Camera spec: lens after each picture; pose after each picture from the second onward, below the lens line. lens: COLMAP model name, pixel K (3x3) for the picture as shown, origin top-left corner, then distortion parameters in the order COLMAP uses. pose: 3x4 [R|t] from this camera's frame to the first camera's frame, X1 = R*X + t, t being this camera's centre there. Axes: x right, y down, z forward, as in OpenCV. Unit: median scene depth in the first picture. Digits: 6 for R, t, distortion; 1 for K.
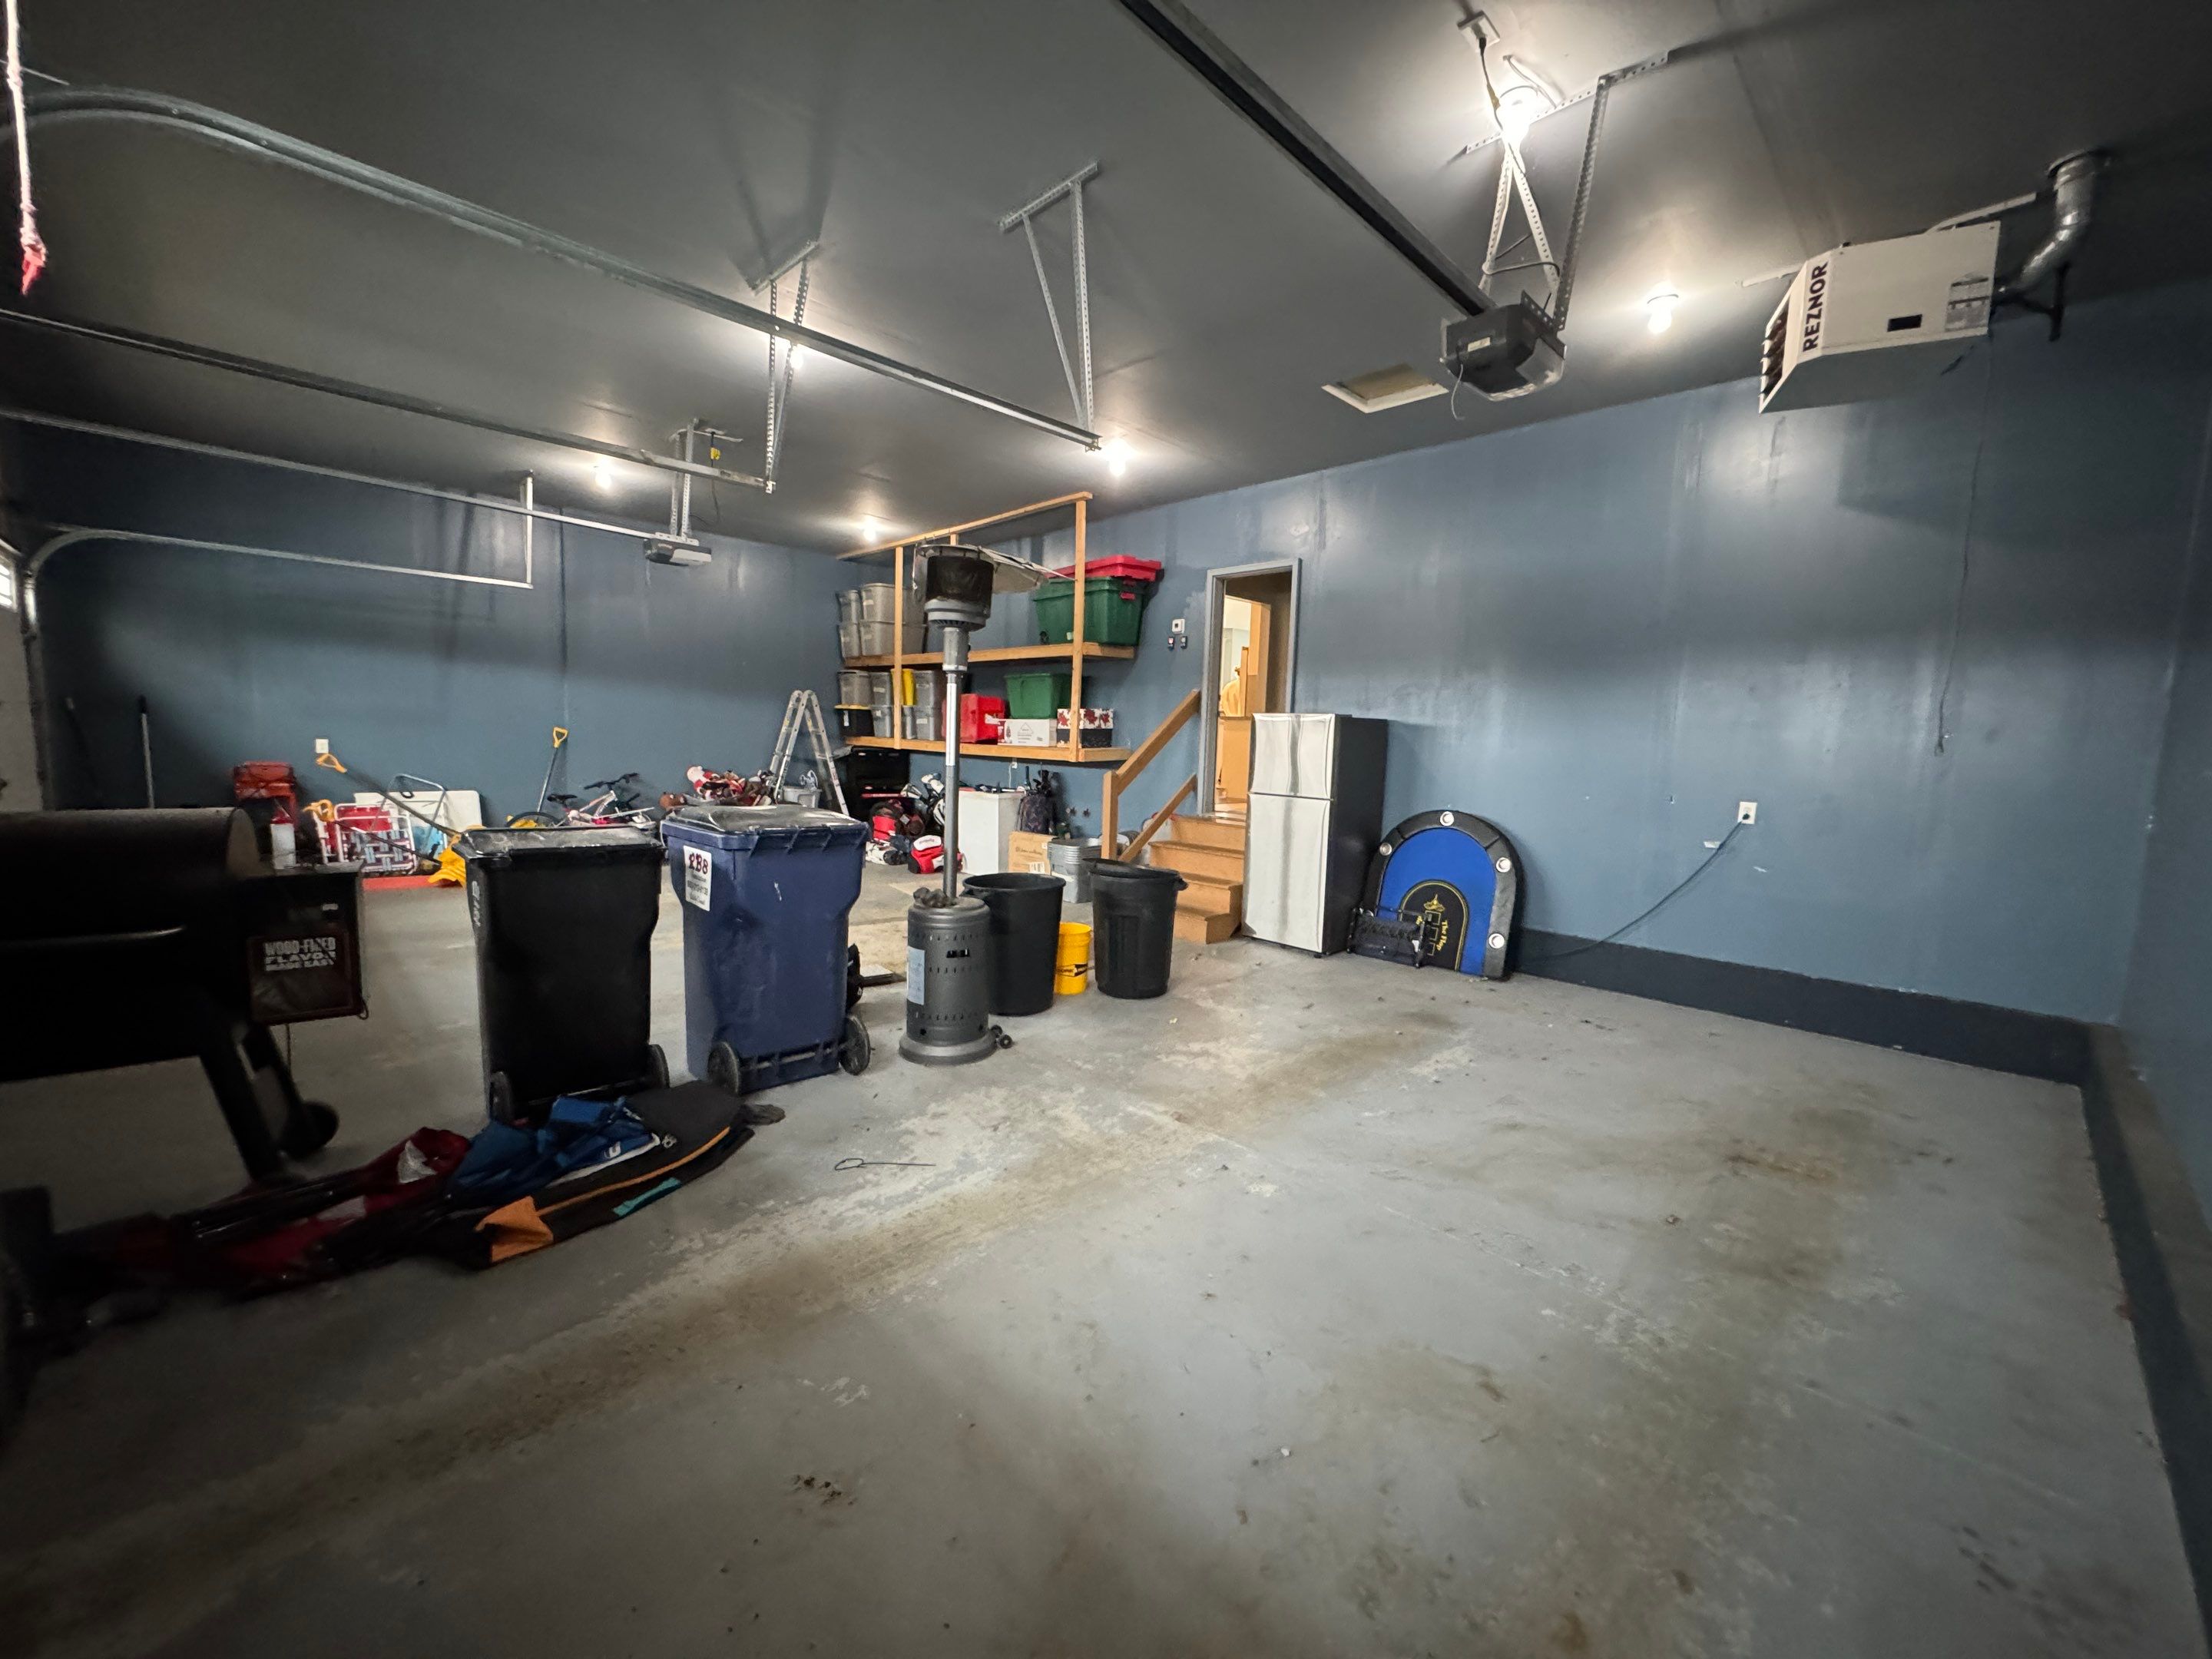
lens RADIAL K [[893.6, 0, 1106.0], [0, 893.6, 829.5], [0, 0, 1]] dist [0.001328, 0.000197]
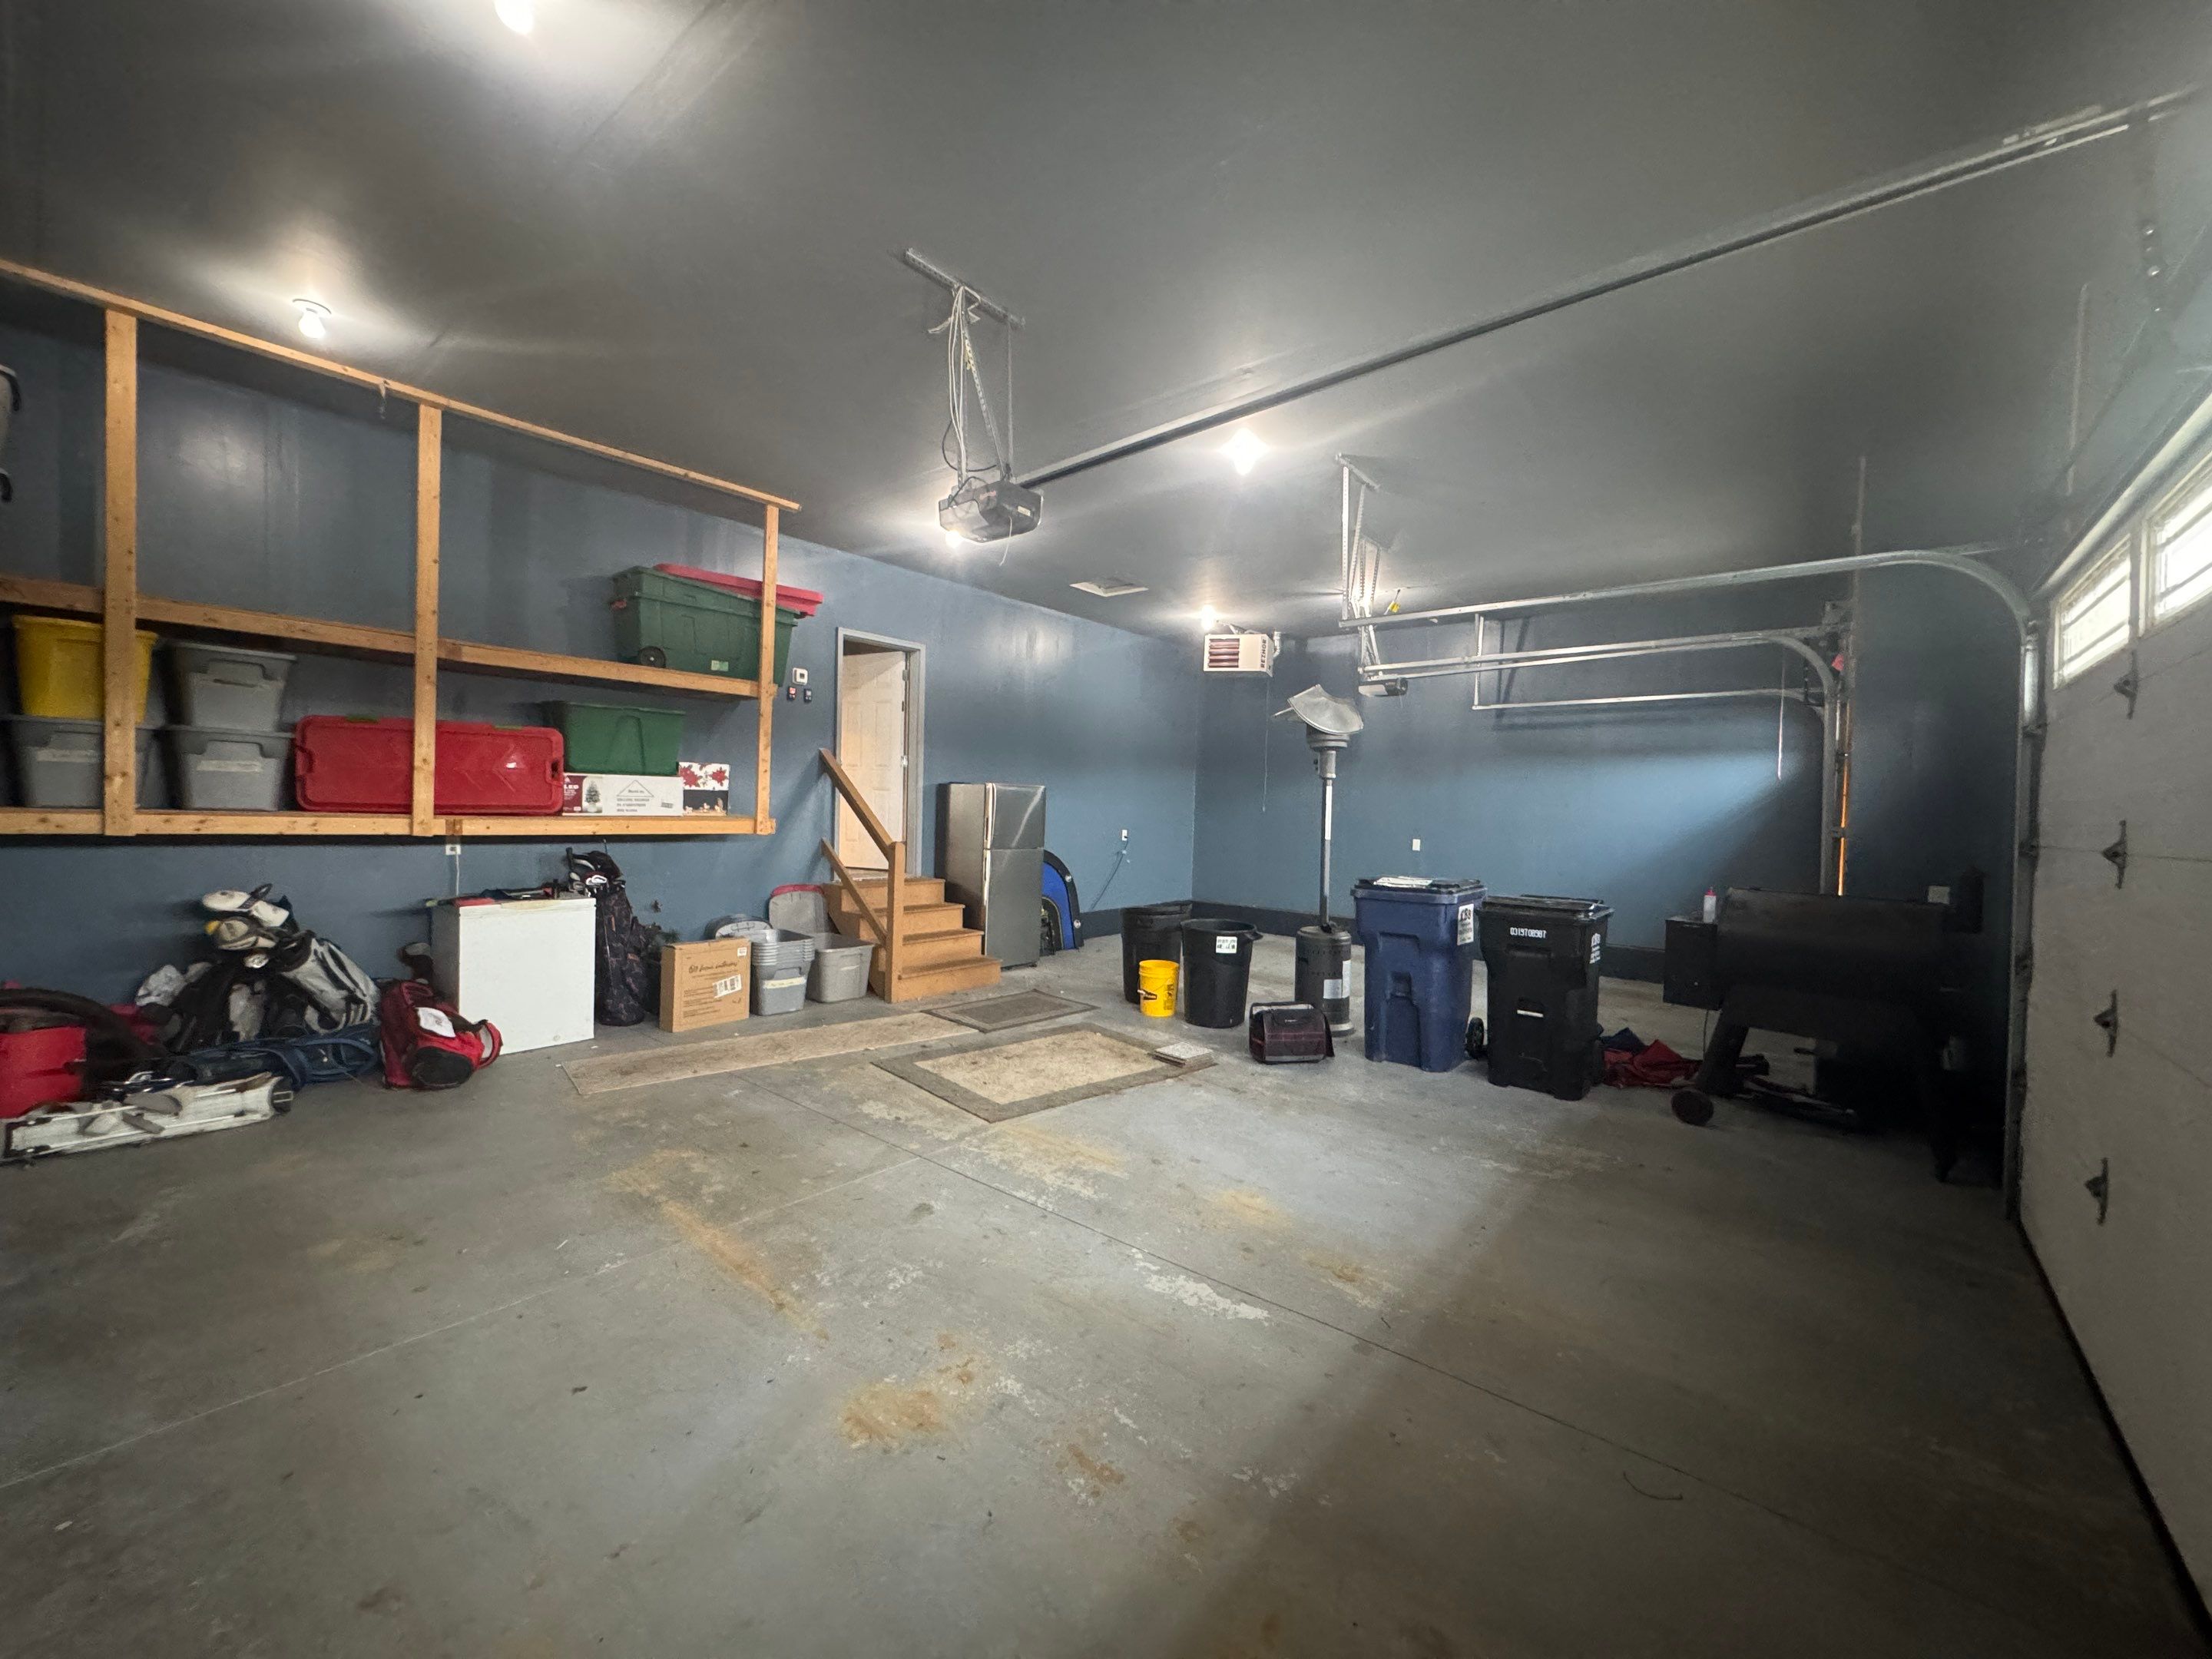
lens RADIAL K [[878.1, 0, 1106.0], [0, 878.1, 829.5], [0, 0, 1]] dist [-0.000192, 0.000114]
pose [[-0.127117, -0.066799, 0.989636, -1.471475], [0.067397, 0.994842, 0.075808, -0.208983], [-0.989595, 0.076335, -0.121959, 1.415278]]
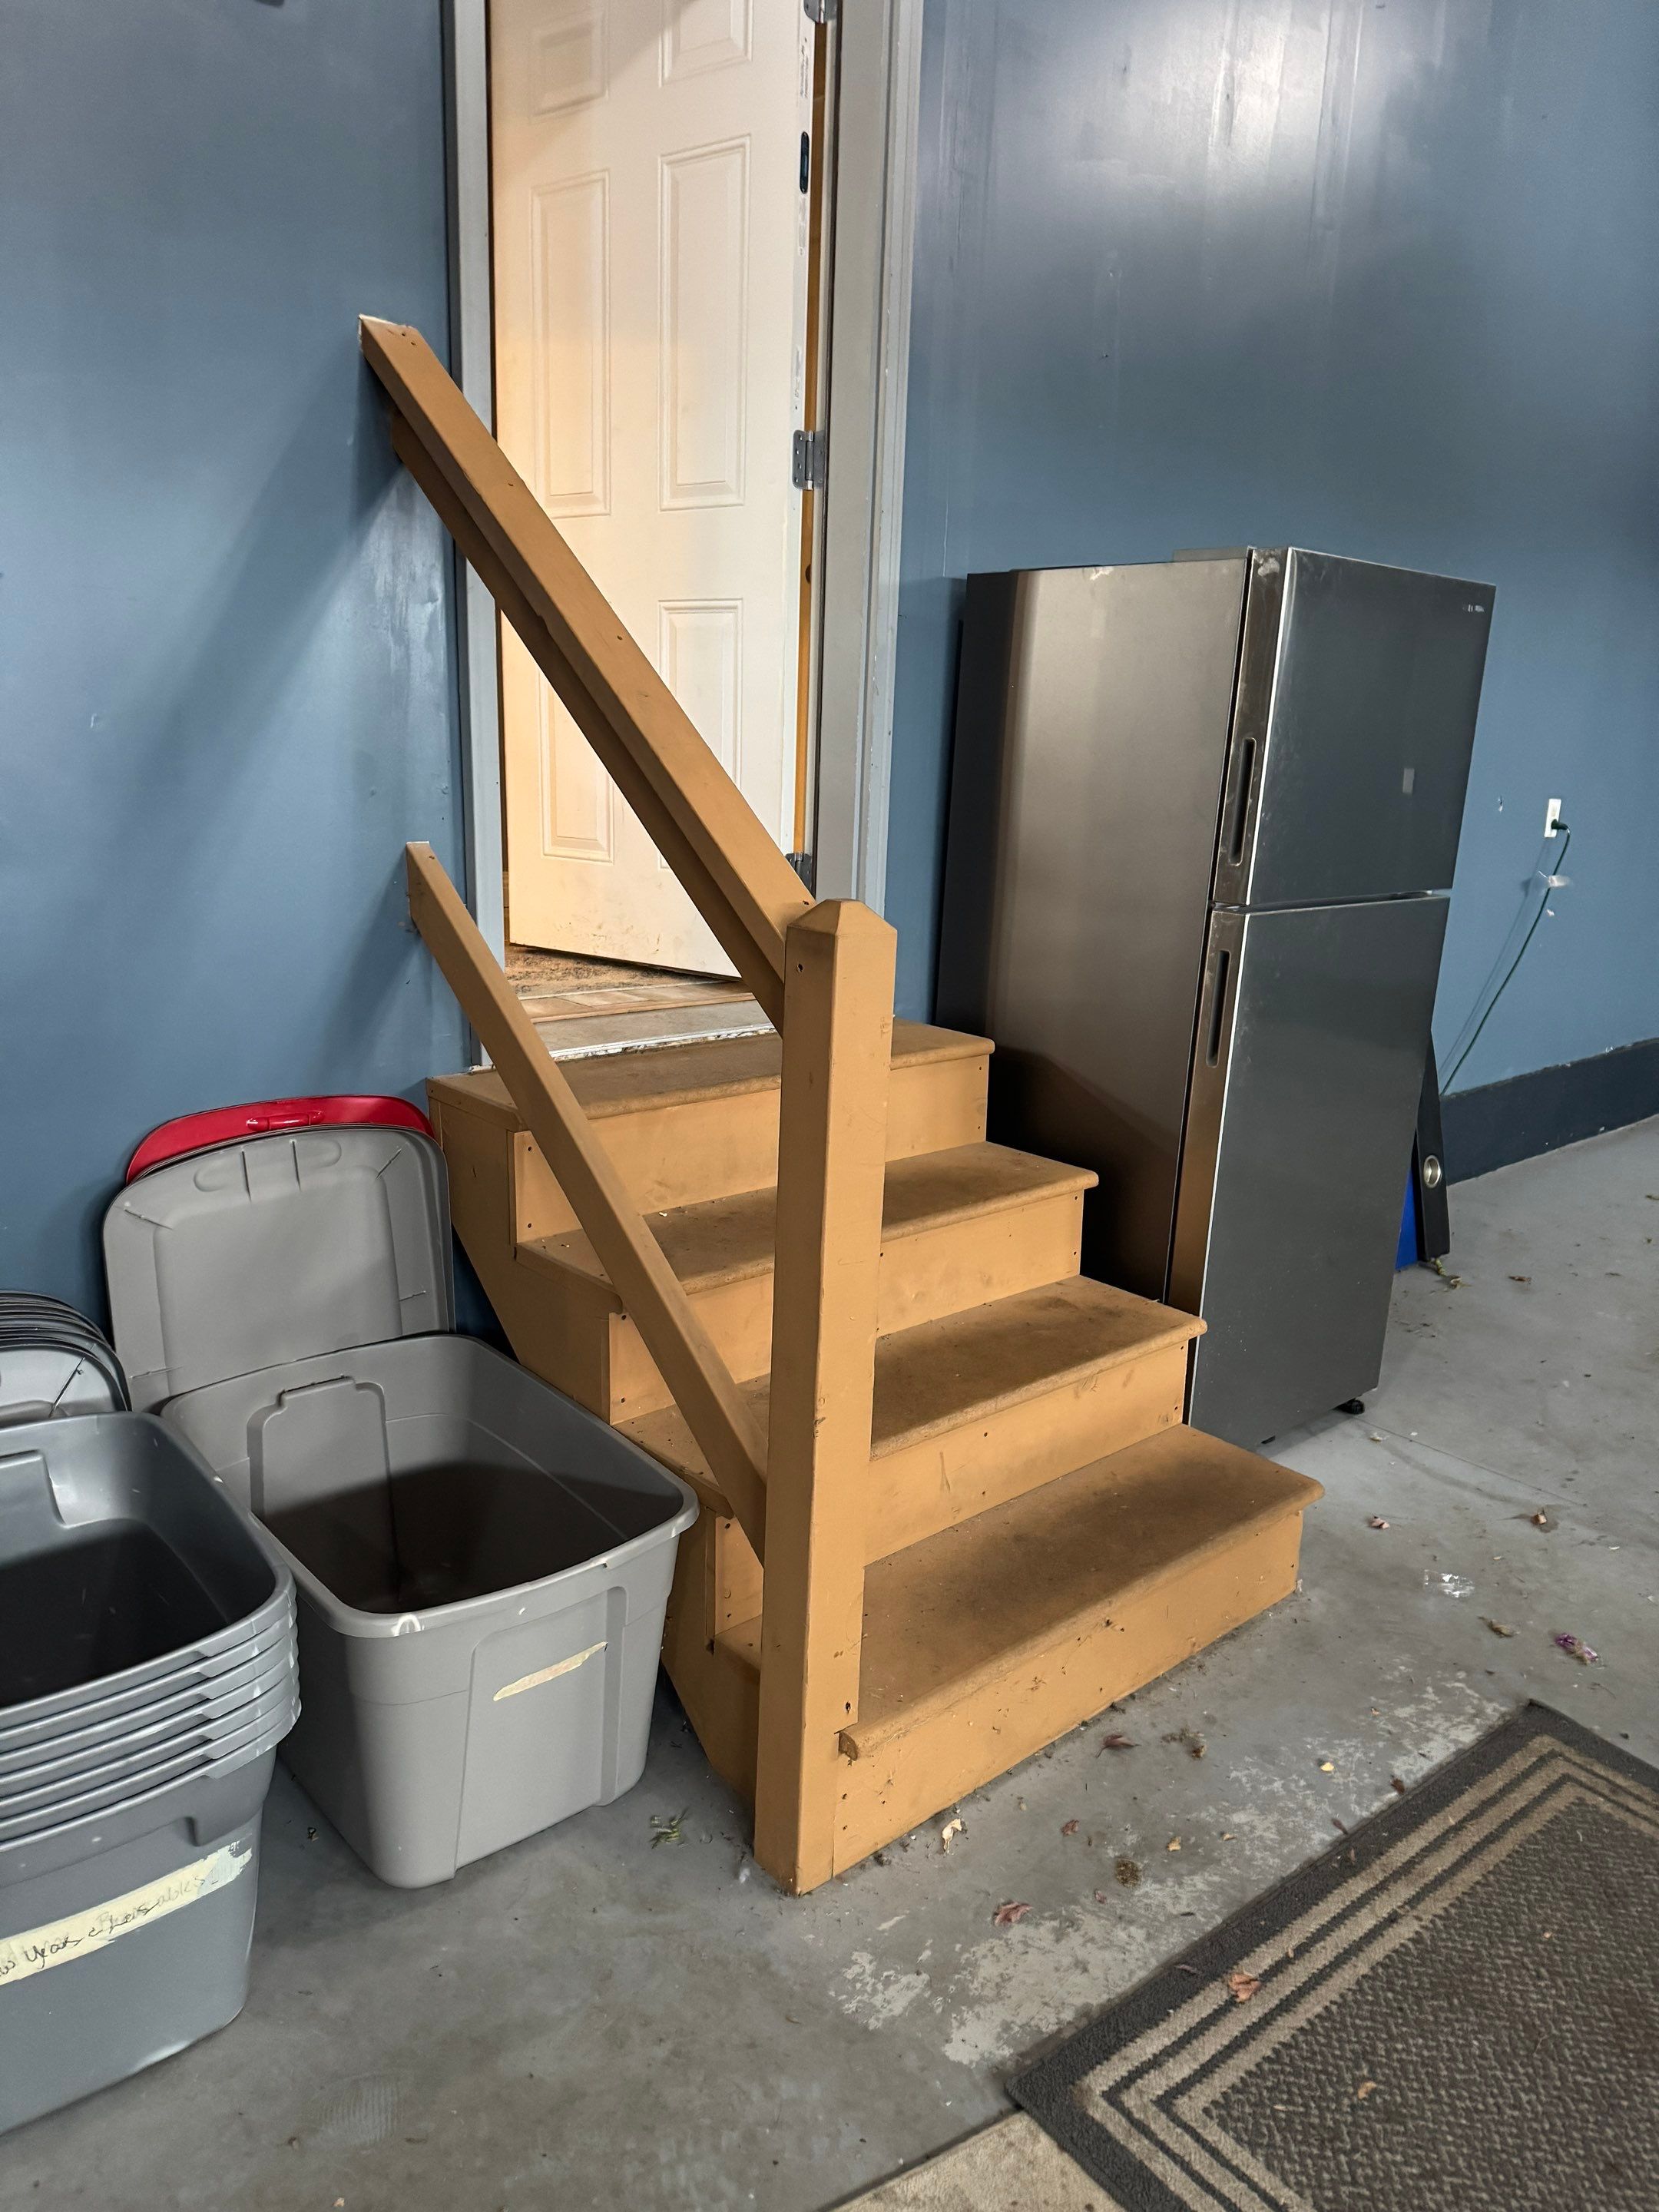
lens RADIAL K [[1534.7, 0, 744.6], [0, 1534.7, 1128.2], [0, 0, 1]] dist [0.007445, -0.024282]
pose [[0.070150, -0.280765, 0.957210, -0.375533], [0.078063, 0.958176, 0.275327, -0.151882], [-0.994477, 0.055408, 0.089133, 1.572063]]
